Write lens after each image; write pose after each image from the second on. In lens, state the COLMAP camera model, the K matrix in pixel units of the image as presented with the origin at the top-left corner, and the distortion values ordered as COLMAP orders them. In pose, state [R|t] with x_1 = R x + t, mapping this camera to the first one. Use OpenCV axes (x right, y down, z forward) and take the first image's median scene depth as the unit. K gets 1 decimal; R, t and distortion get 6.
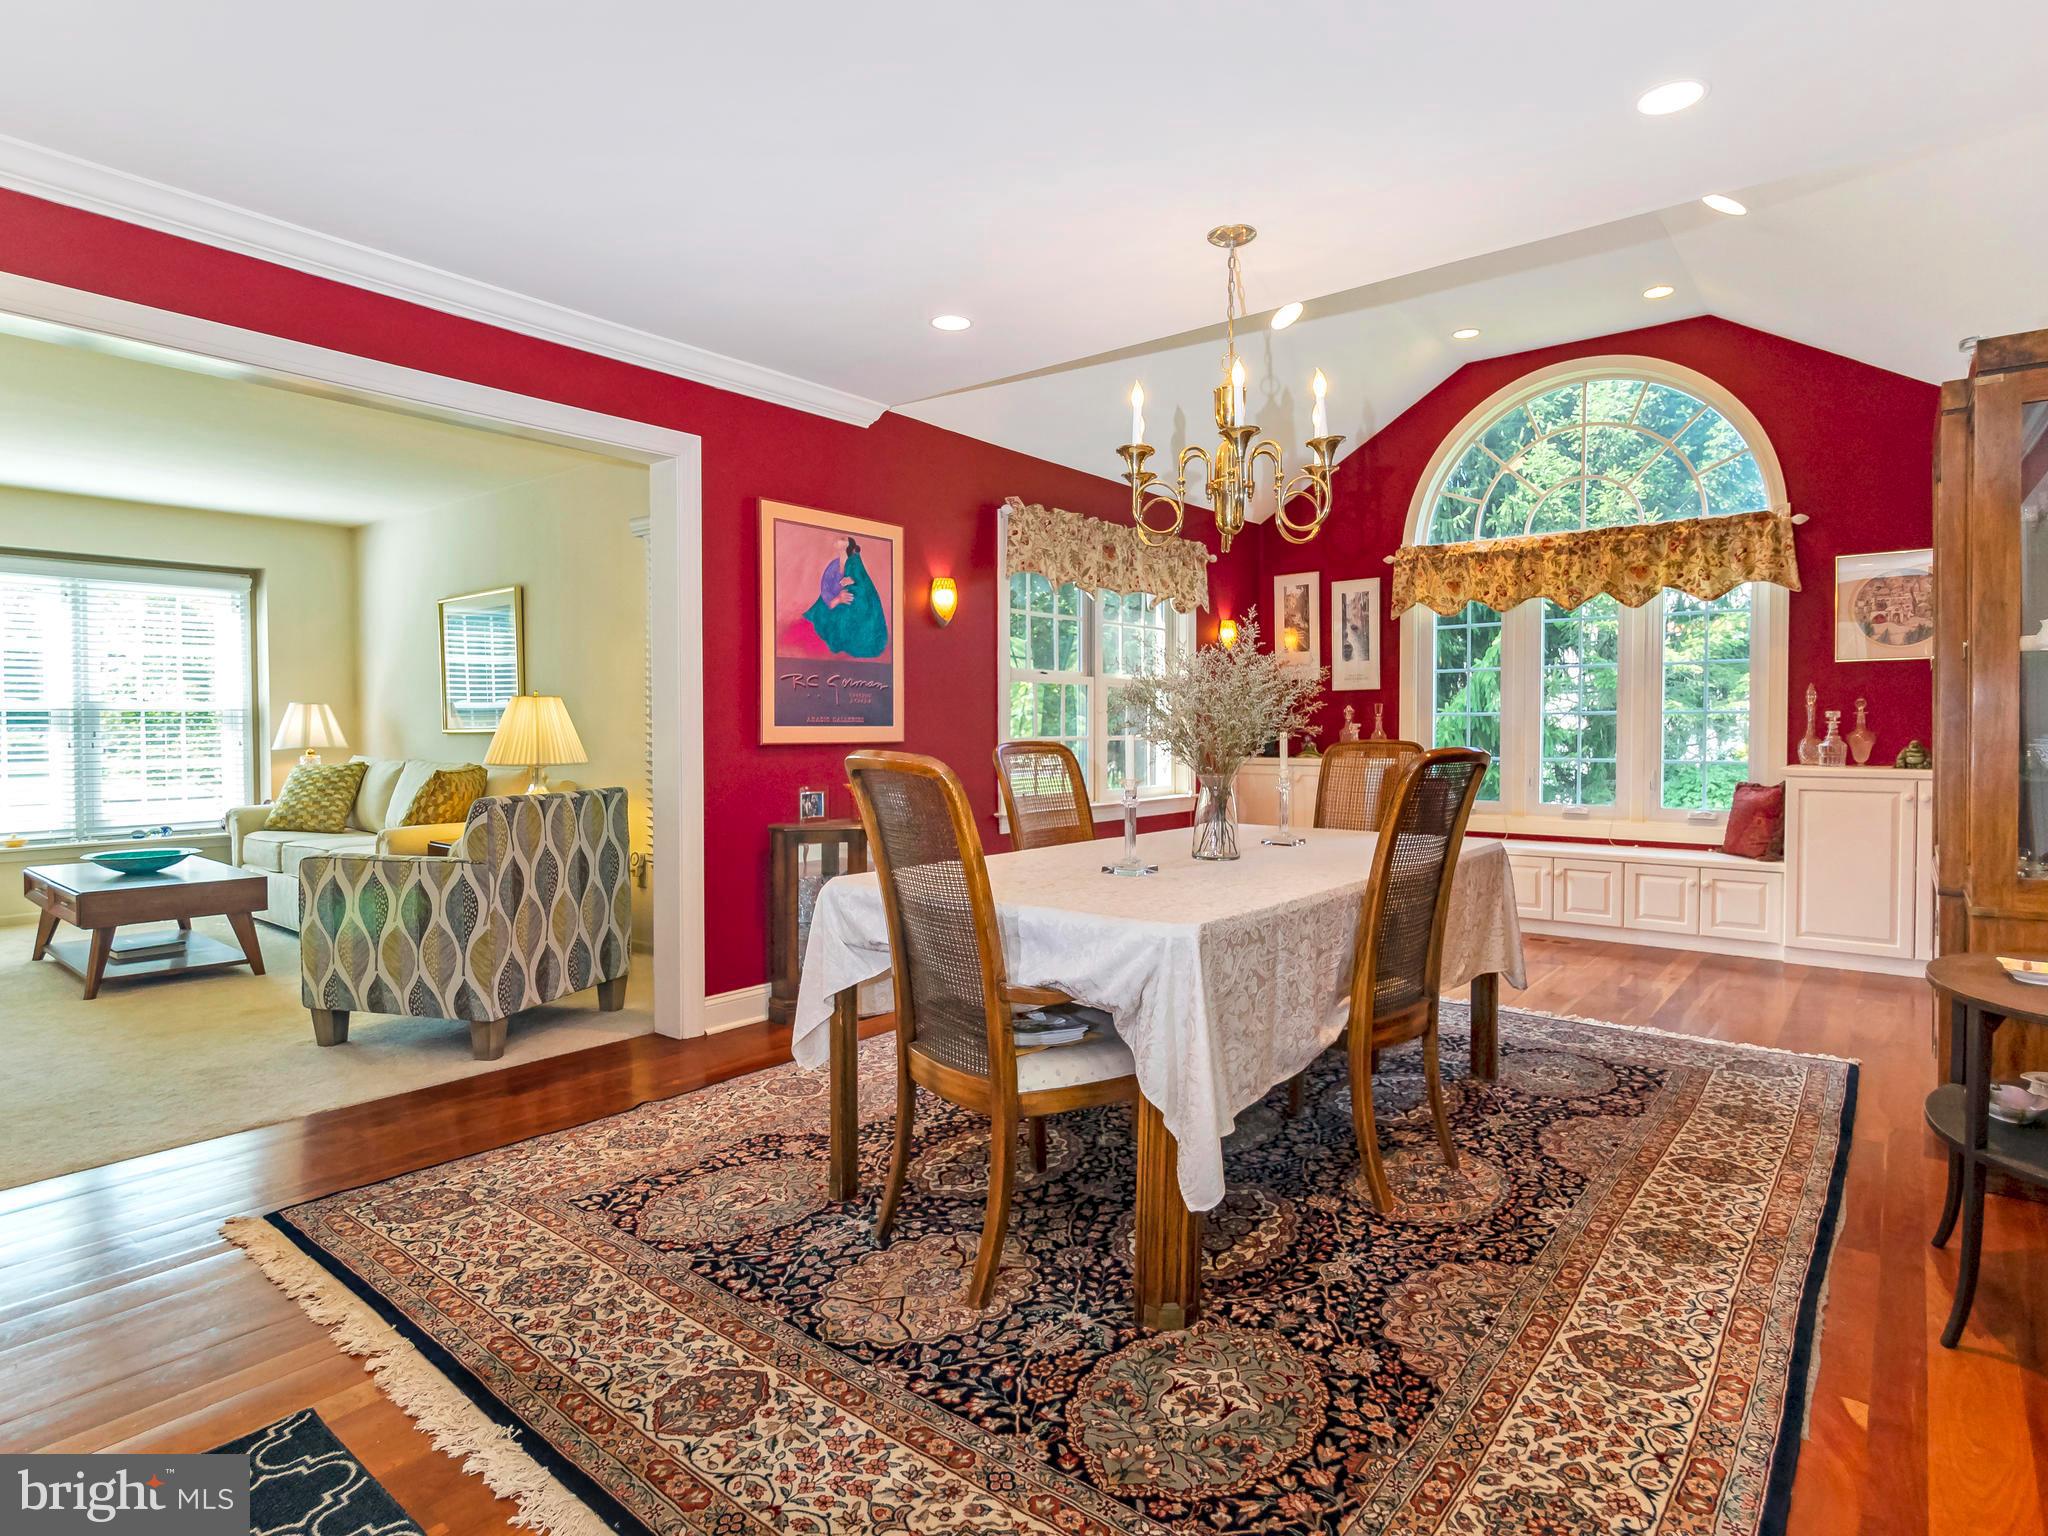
lens RADIAL K [[1107.0, 0, 1032.8], [0, 1107.0, 746.3], [0, 0, 1]] dist [-0.005769, -0.001429]
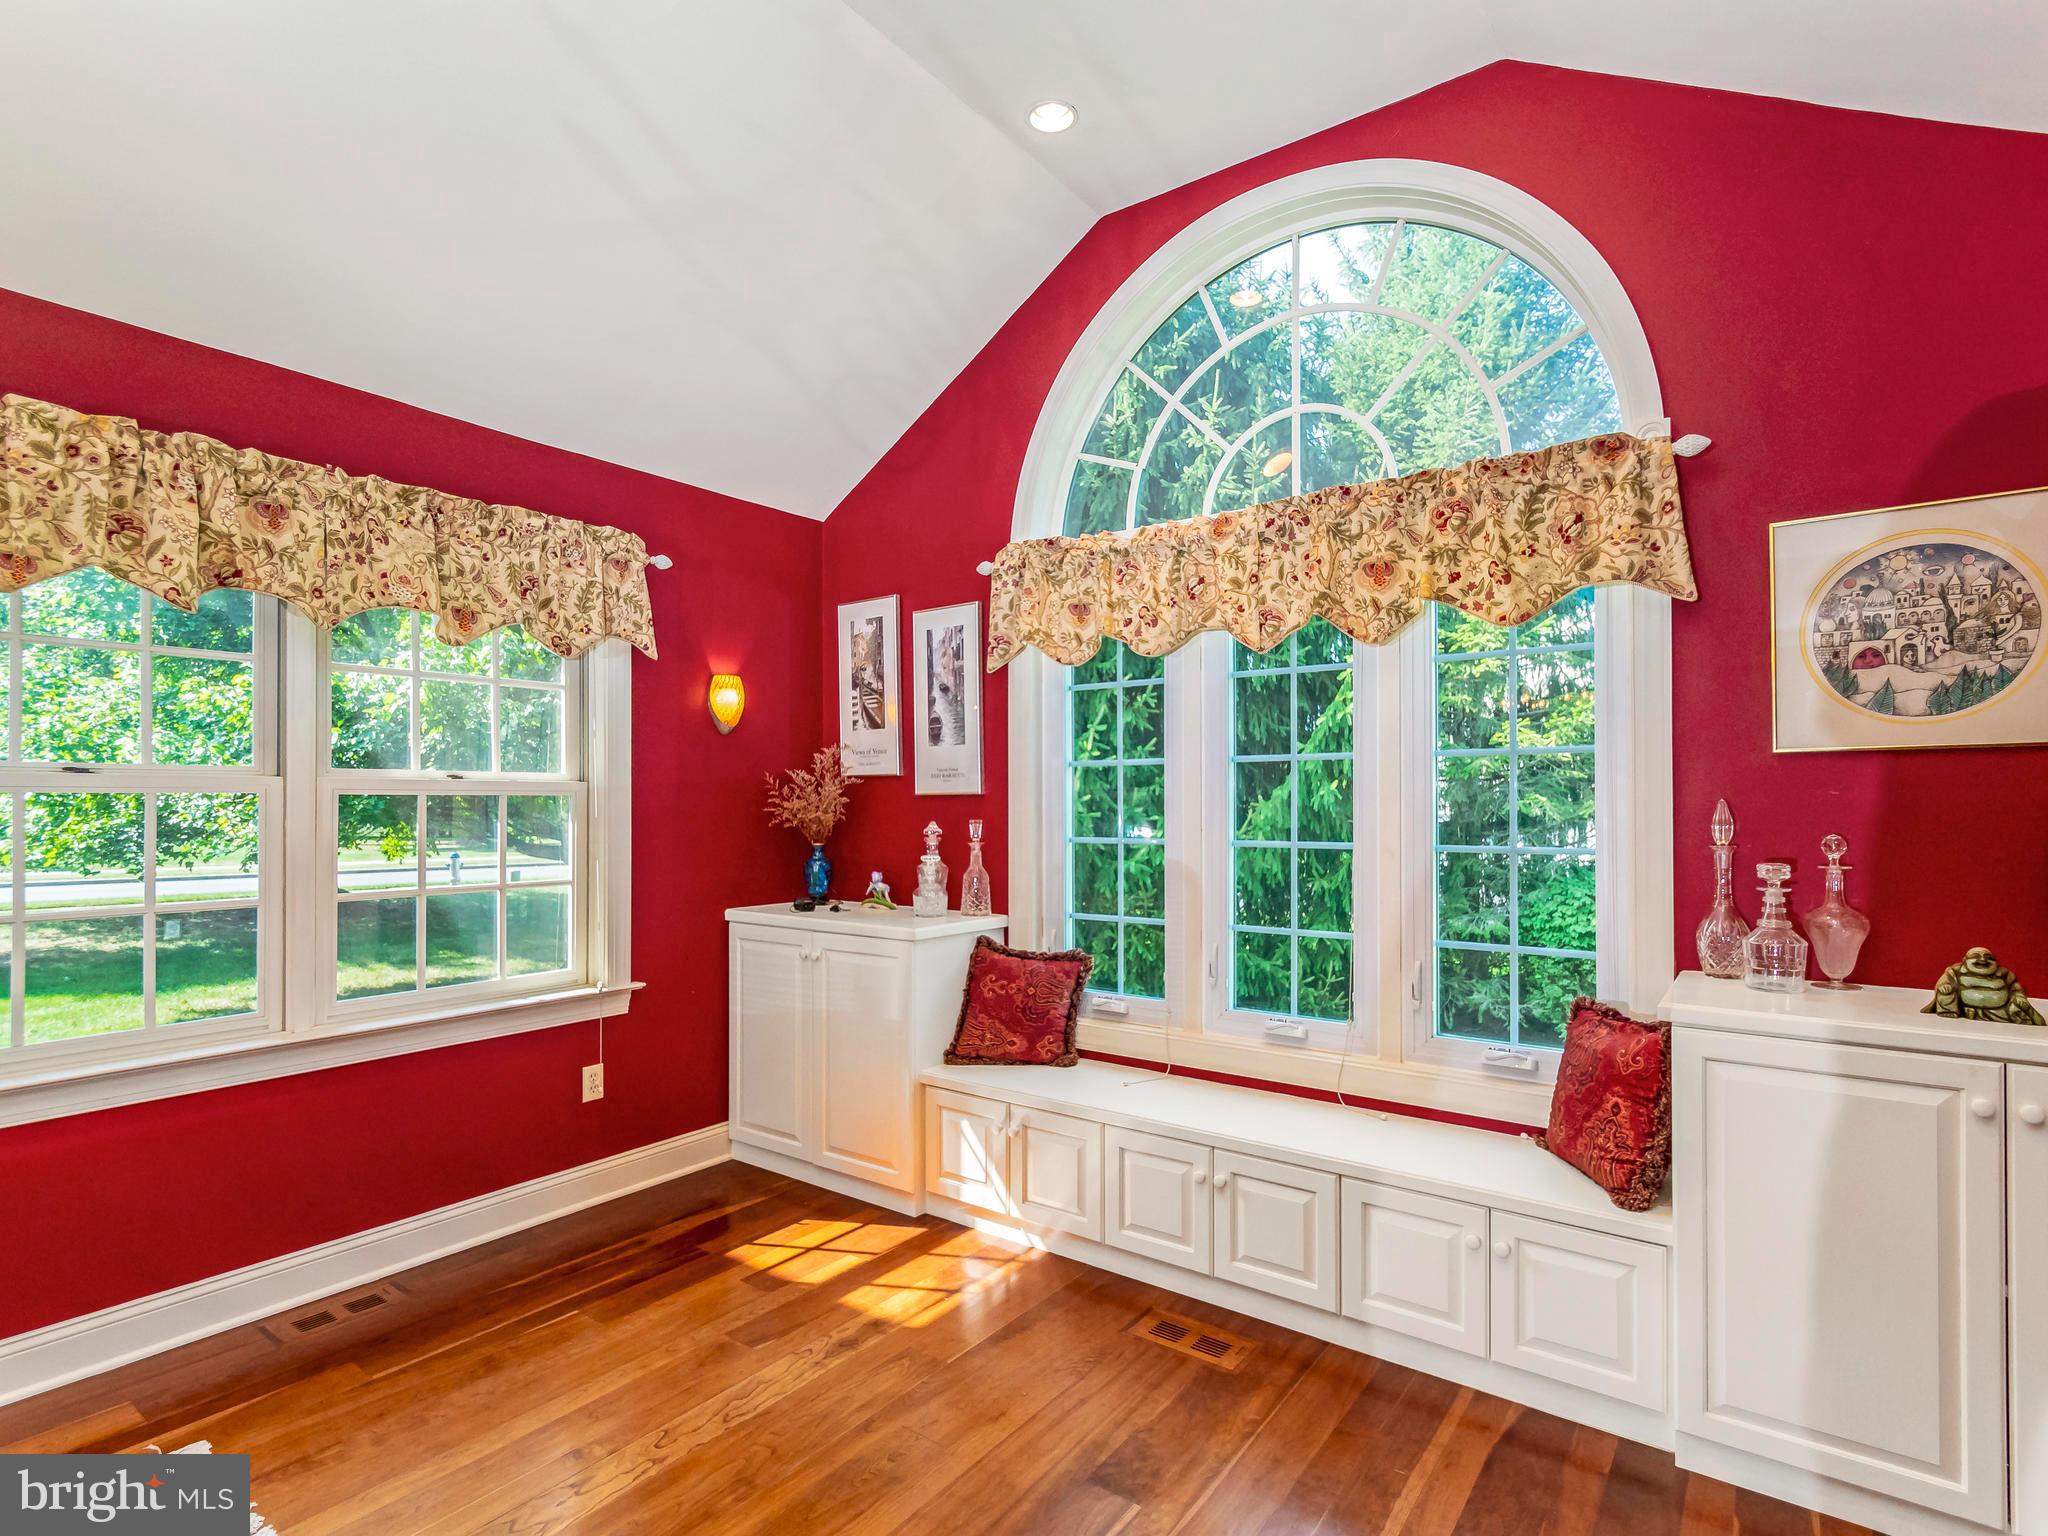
lens RADIAL K [[1051.1, 0, 1015.3], [0, 1051.1, 784.9], [0, 0, 1]] dist [0.000046, 0.000662]
pose [[0.999280, 0.002785, 0.037841, 0.371755], [-0.001427, 0.999355, -0.035882, -0.044175], [-0.037917, 0.035803, 0.998639, 0.540321]]
